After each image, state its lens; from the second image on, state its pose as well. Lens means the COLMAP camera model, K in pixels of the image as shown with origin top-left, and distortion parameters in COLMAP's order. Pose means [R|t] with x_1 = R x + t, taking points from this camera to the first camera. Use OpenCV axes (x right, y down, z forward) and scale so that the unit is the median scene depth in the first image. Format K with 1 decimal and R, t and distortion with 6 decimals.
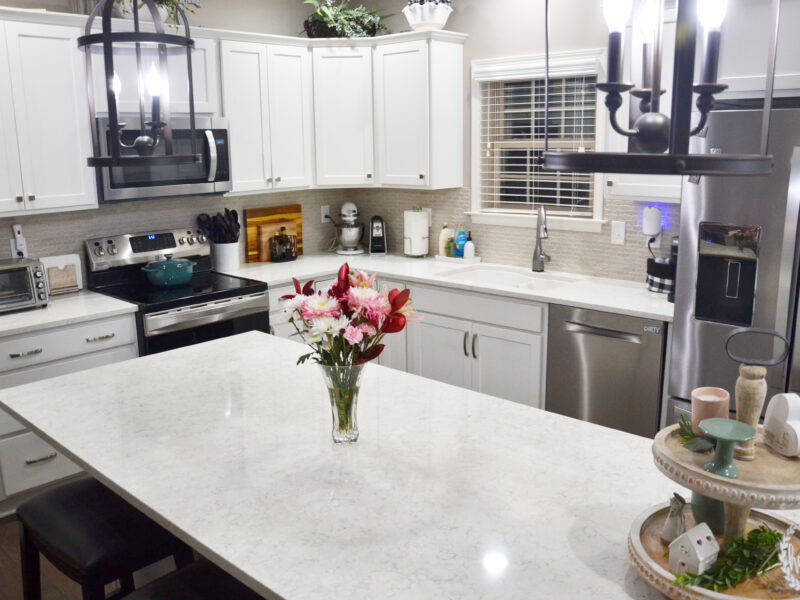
lens RADIAL K [[721.0, 0, 400.0], [0, 721.0, 300.0], [0, 0, 1]] dist [-0.152679, 0.123125]
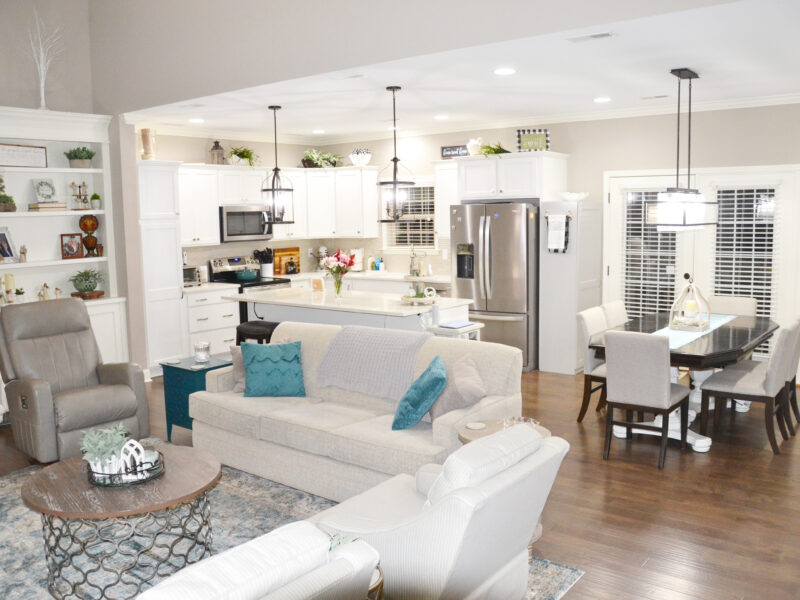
lens RADIAL K [[721.0, 0, 400.0], [0, 721.0, 300.0], [0, 0, 1]] dist [-0.152679, 0.123125]
pose [[0.996483, -0.014948, 0.082453, -0.027835], [0.022770, 0.995240, -0.094760, 0.240080], [-0.080644, 0.096304, 0.992080, -1.142573]]
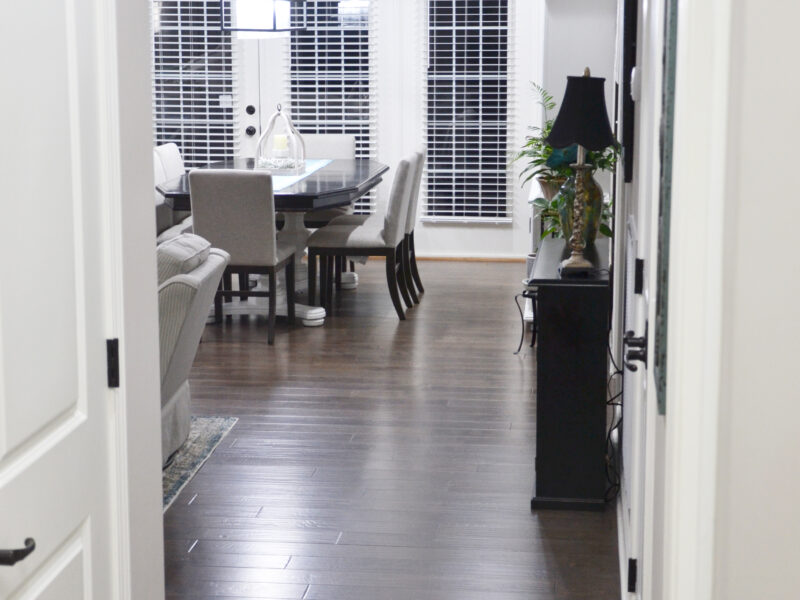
lens RADIAL K [[1736.2, 0, 400.0], [0, 1736.2, 300.0], [0, 0, 1]] dist [0.128457, 0.180572]
pose [[0.805218, -0.088695, 0.586308, -0.660592], [0.118538, 0.992870, -0.012598, 0.401908], [-0.581010, 0.079644, 0.809990, -1.886639]]
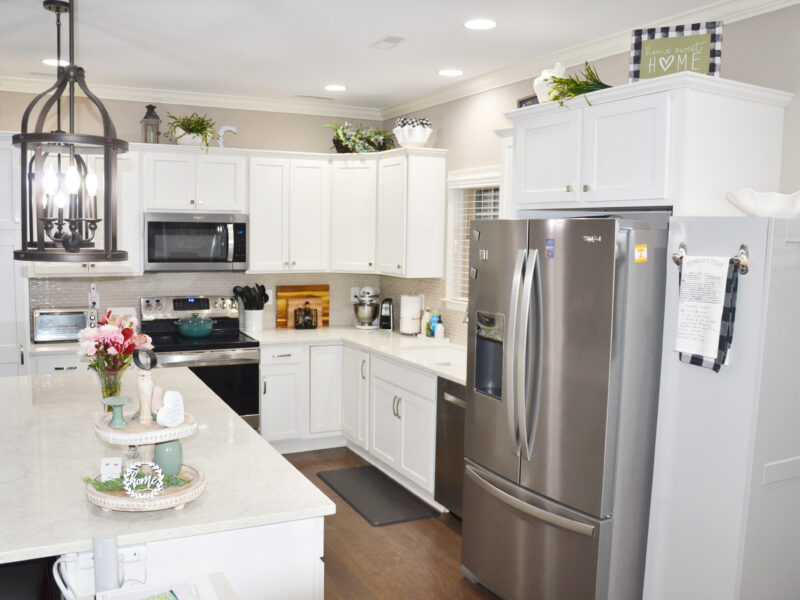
lens RADIAL K [[721.0, 0, 400.0], [0, 721.0, 300.0], [0, 0, 1]] dist [-0.152679, 0.123125]
pose [[0.938874, 0.064210, -0.338219, 0.443451], [-0.105129, 0.988998, -0.104071, 0.008842], [0.327816, 0.133267, 0.935295, -0.122682]]
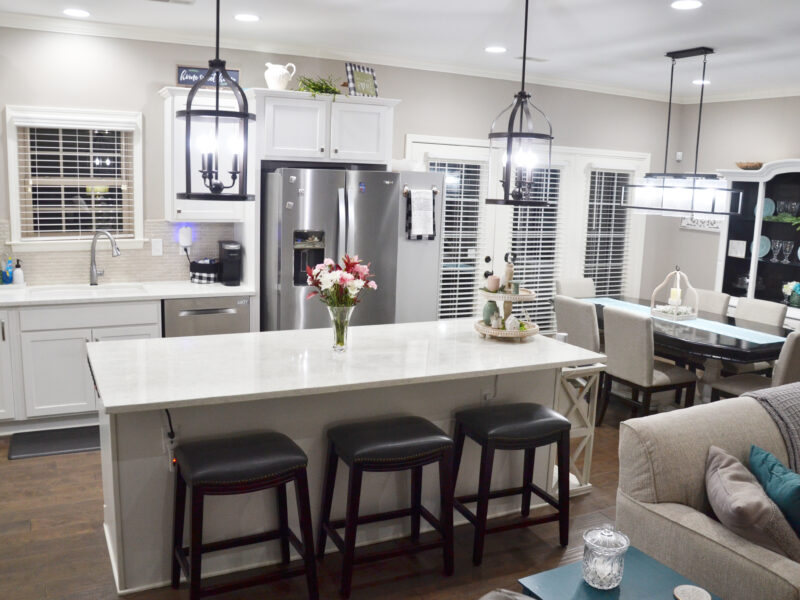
lens RADIAL K [[721.0, 0, 400.0], [0, 721.0, 300.0], [0, 0, 1]] dist [-0.152679, 0.123125]
pose [[0.351321, -0.128149, 0.927444, -0.725759], [0.161399, 0.984048, 0.074831, -0.018909], [-0.922239, 0.123399, 0.366400, 0.068388]]
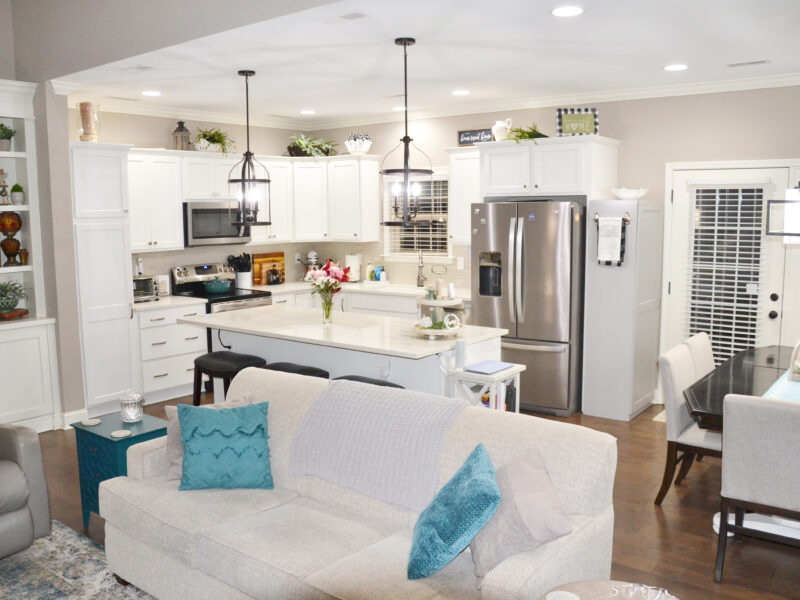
lens RADIAL K [[721.0, 0, 400.0], [0, 721.0, 300.0], [0, 0, 1]] dist [-0.152679, 0.123125]
pose [[0.996185, -0.006025, 0.087054, -0.016386], [0.014104, 0.995613, -0.092493, 0.156132], [-0.086114, 0.093368, 0.991901, -0.769254]]
